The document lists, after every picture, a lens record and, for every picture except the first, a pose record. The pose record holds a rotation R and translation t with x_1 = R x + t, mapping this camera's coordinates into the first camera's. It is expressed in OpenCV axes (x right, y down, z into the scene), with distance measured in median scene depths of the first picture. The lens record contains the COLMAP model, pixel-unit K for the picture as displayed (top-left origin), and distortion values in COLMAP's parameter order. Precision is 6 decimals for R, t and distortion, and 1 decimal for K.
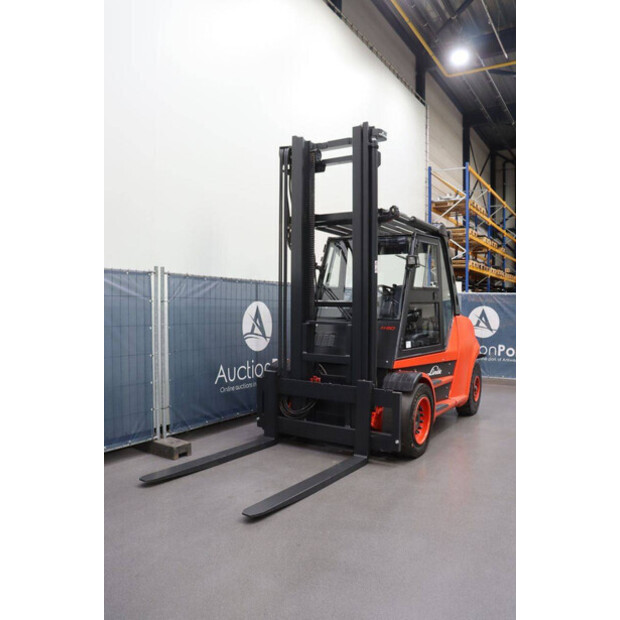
lens RADIAL K [[503.4, 0, 310.0], [0, 503.4, 310.0], [0, 0, 1]] dist [-0.150992, 0.115388]
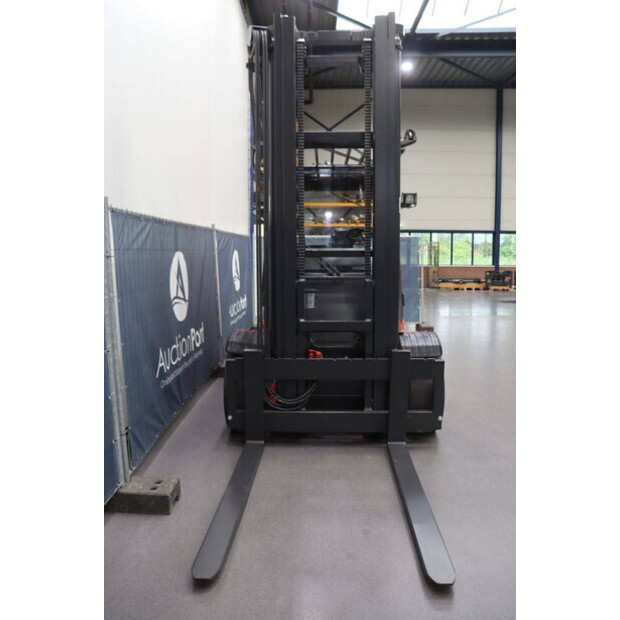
lens RADIAL K [[503.4, 0, 310.0], [0, 503.4, 310.0], [0, 0, 1]] dist [-0.150992, 0.115388]
pose [[0.856597, -0.077515, 0.510130, -0.370140], [0.018834, 0.992690, 0.119215, -0.018539], [-0.515641, -0.092511, 0.851795, 0.359498]]
